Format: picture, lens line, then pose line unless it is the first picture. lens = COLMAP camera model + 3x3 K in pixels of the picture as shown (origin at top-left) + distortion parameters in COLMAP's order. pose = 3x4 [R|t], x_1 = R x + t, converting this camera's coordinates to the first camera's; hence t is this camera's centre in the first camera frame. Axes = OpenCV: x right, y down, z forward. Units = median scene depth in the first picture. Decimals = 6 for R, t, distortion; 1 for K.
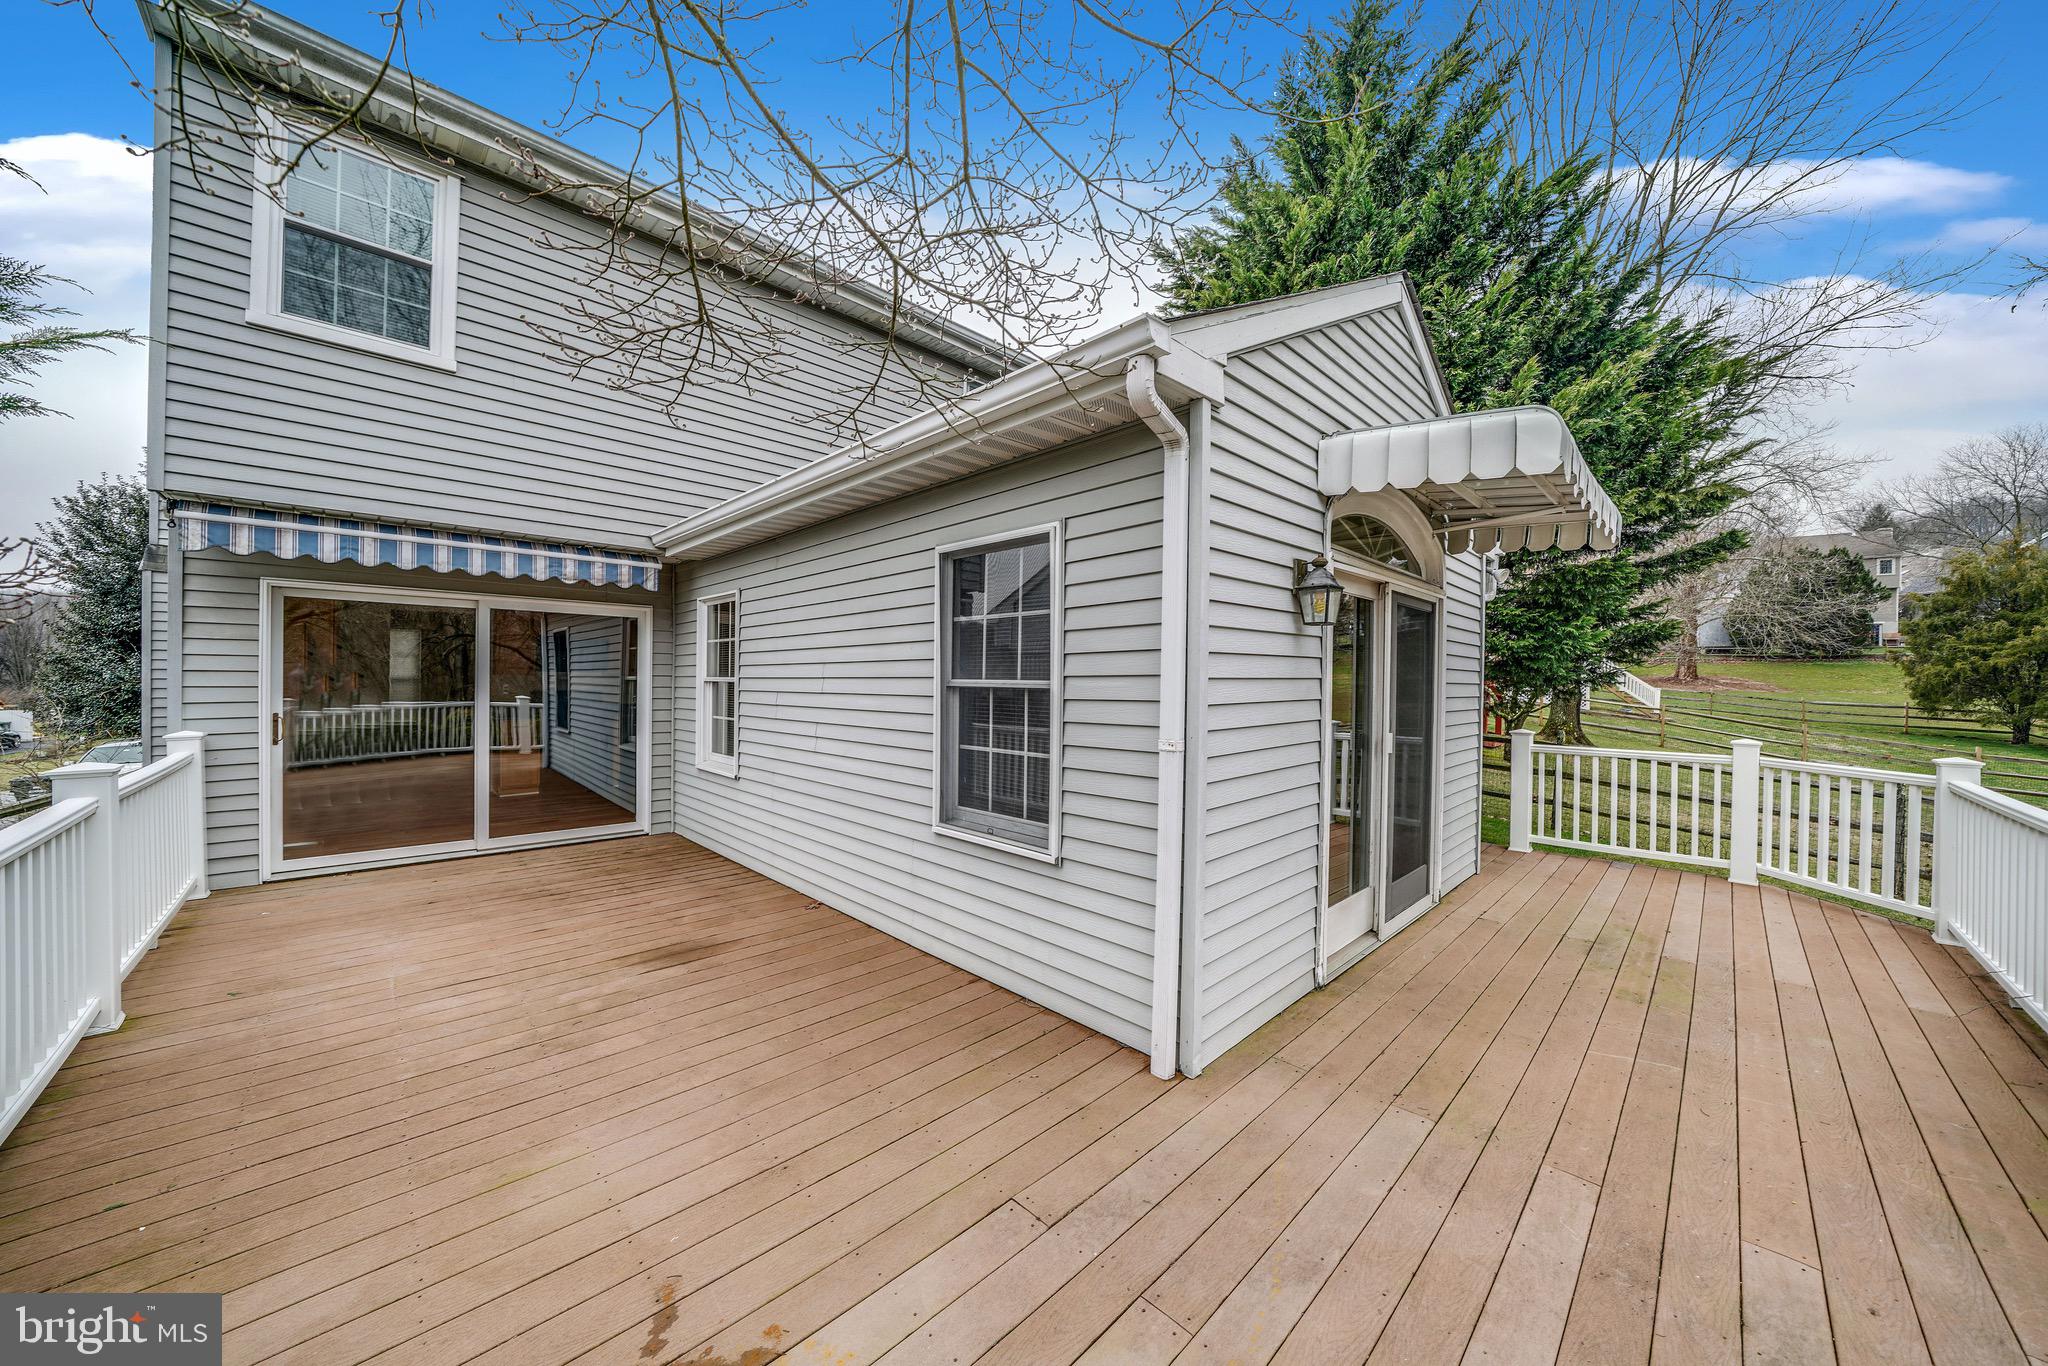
lens RADIAL K [[707.8, 0, 1018.4], [0, 707.8, 686.4], [0, 0, 1]] dist [-0.020866, 0.000860]
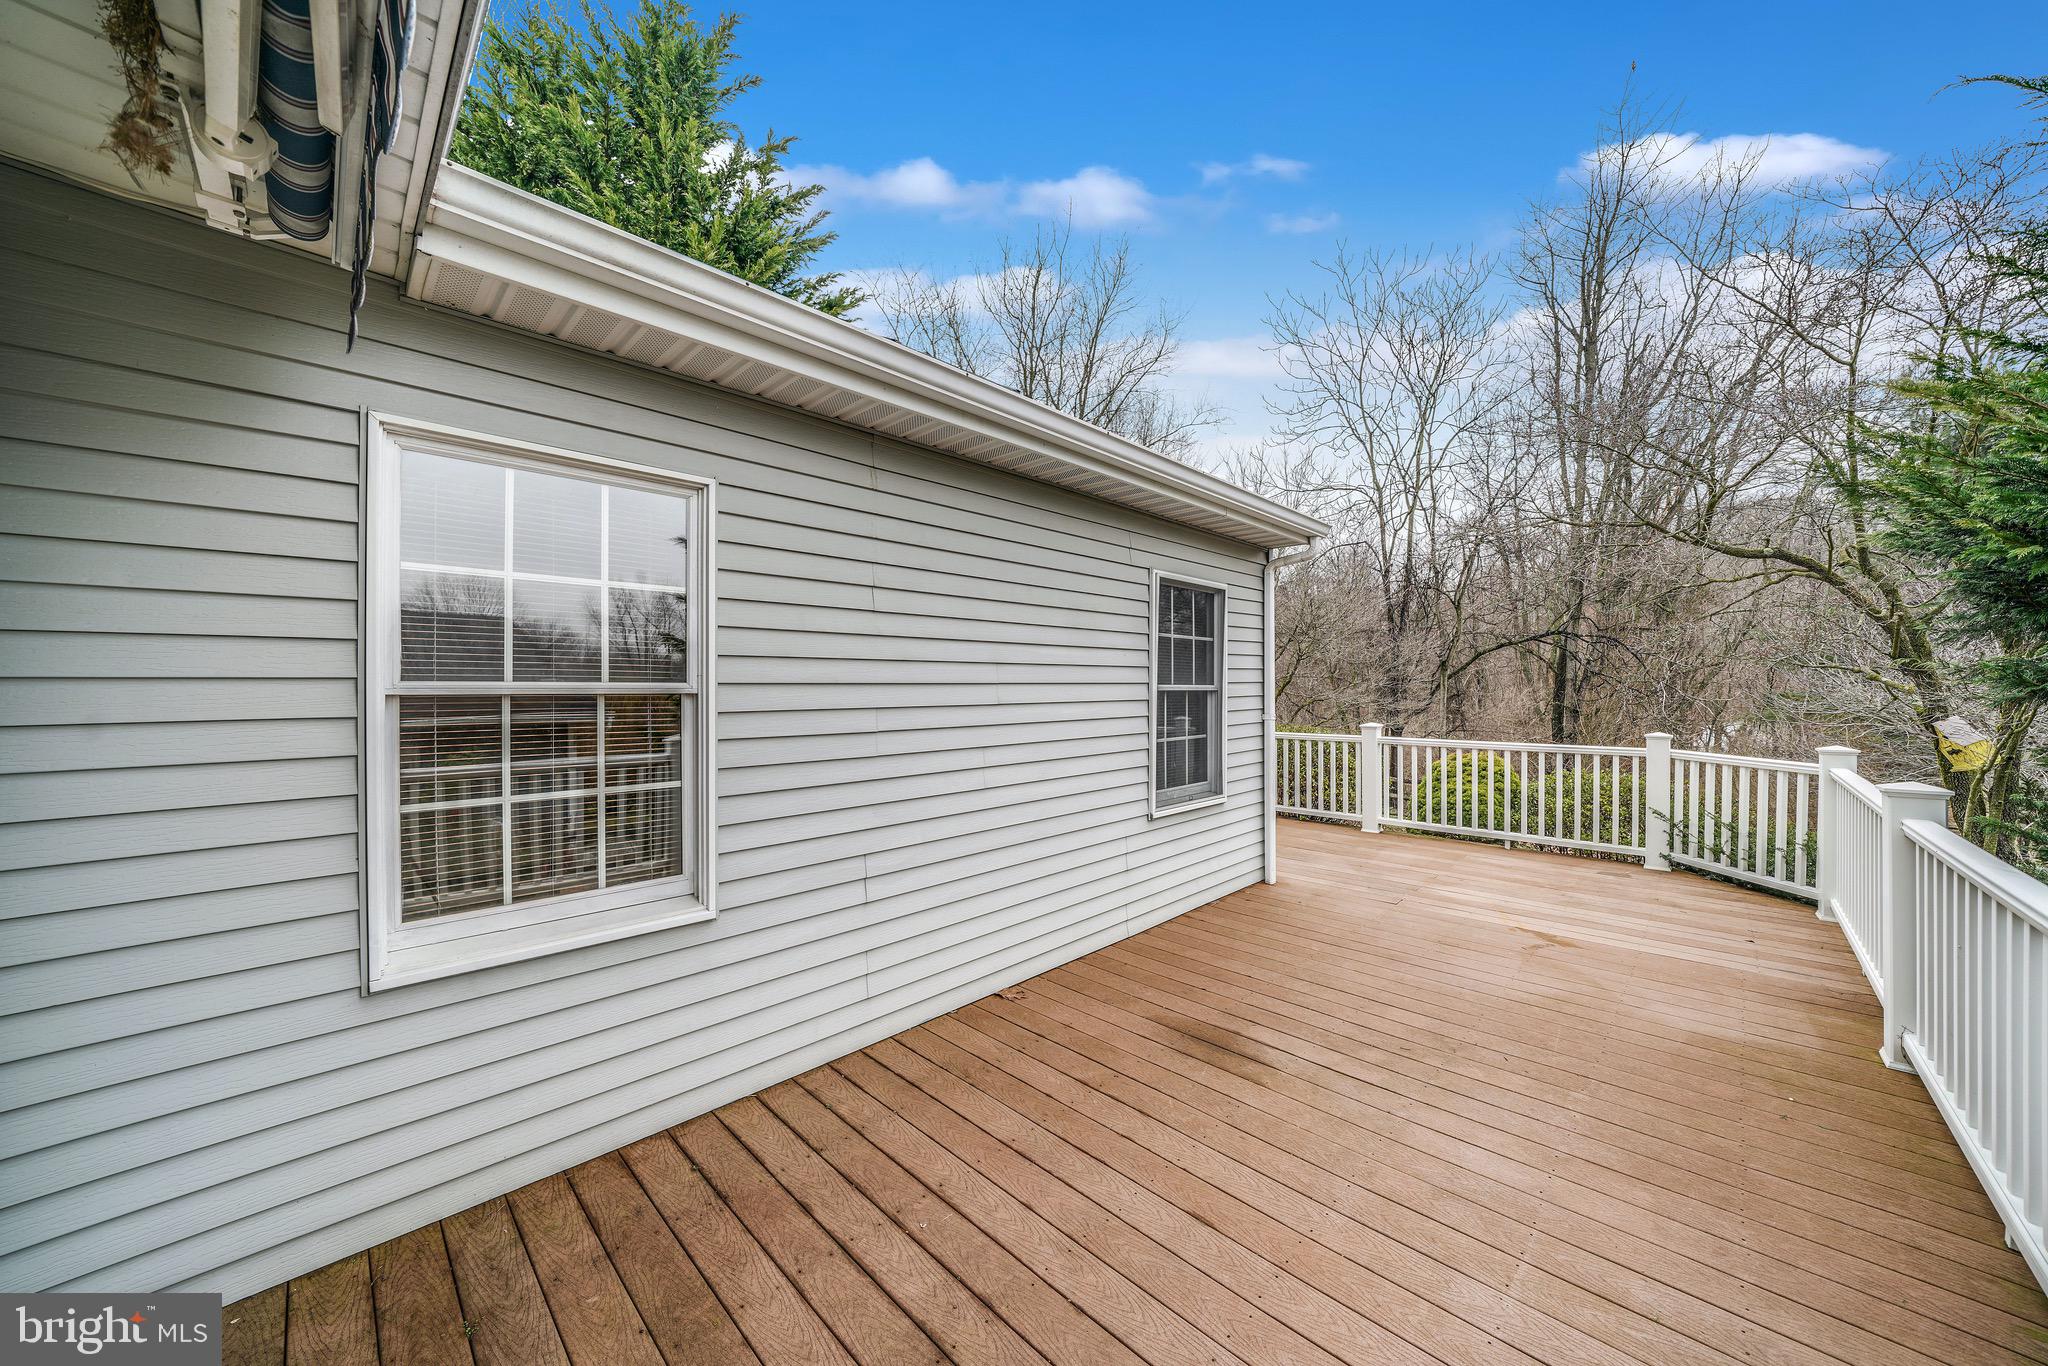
lens RADIAL K [[707.8, 0, 1032.5], [0, 707.8, 683.7], [0, 0, 1]] dist [-0.020866, 0.000860]
pose [[-0.027473, -0.007009, 0.999598, -1.356287], [0.010229, 0.999921, 0.007293, -0.024585], [-0.999570, 0.010425, -0.027399, 1.322455]]
